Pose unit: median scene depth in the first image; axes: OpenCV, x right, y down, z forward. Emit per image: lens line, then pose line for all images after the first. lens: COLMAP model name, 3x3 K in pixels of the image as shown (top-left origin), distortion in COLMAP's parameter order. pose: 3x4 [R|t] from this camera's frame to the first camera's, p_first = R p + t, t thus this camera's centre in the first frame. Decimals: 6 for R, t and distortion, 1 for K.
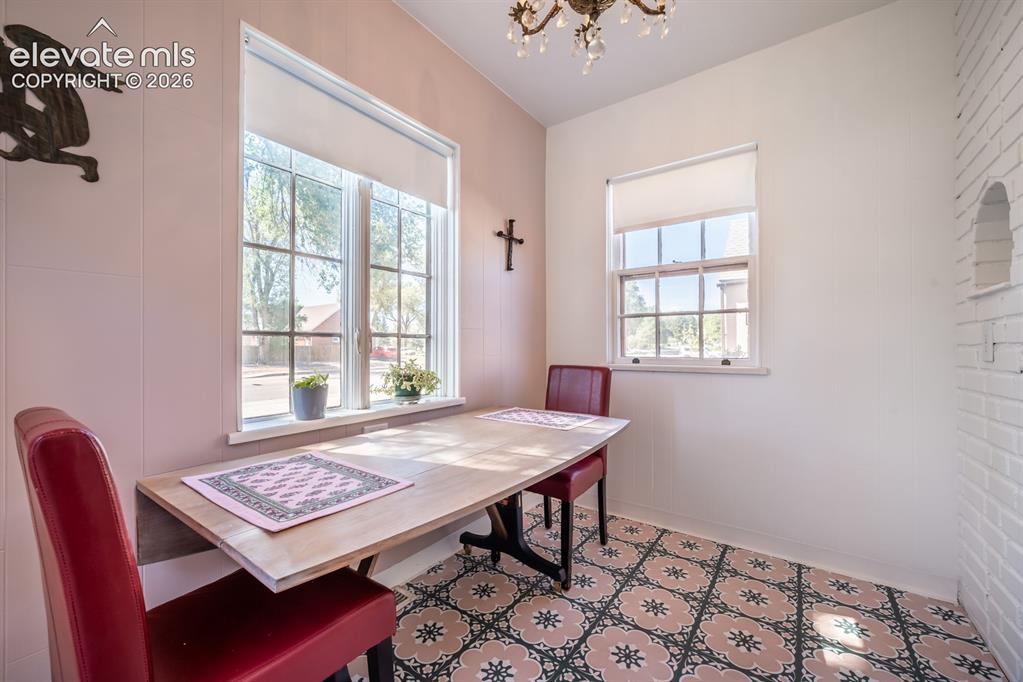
lens RADIAL K [[399.0, 0, 508.8], [0, 399.0, 345.2], [0, 0, 1]] dist [-0.010817, 0.001330]
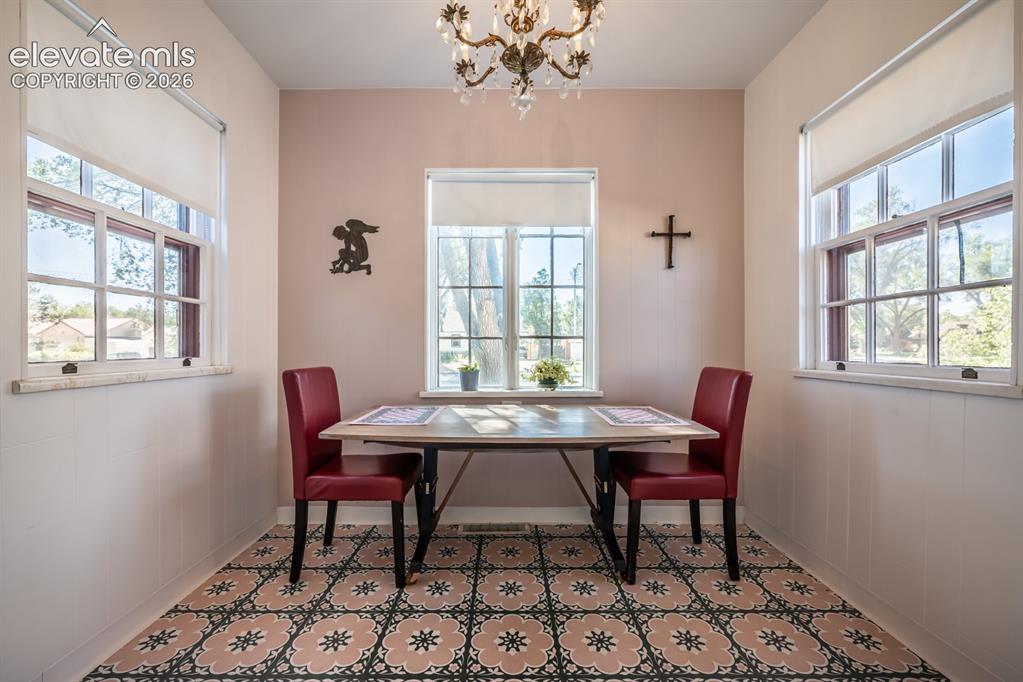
lens RADIAL K [[399.0, 0, 502.3], [0, 399.0, 347.9], [0, 0, 1]] dist [-0.010817, 0.001330]
pose [[0.596521, 0.004776, -0.802583, 0.625279], [-0.002484, 0.999988, 0.004105, 0.005028], [0.802594, -0.000455, 0.596526, 0.104828]]
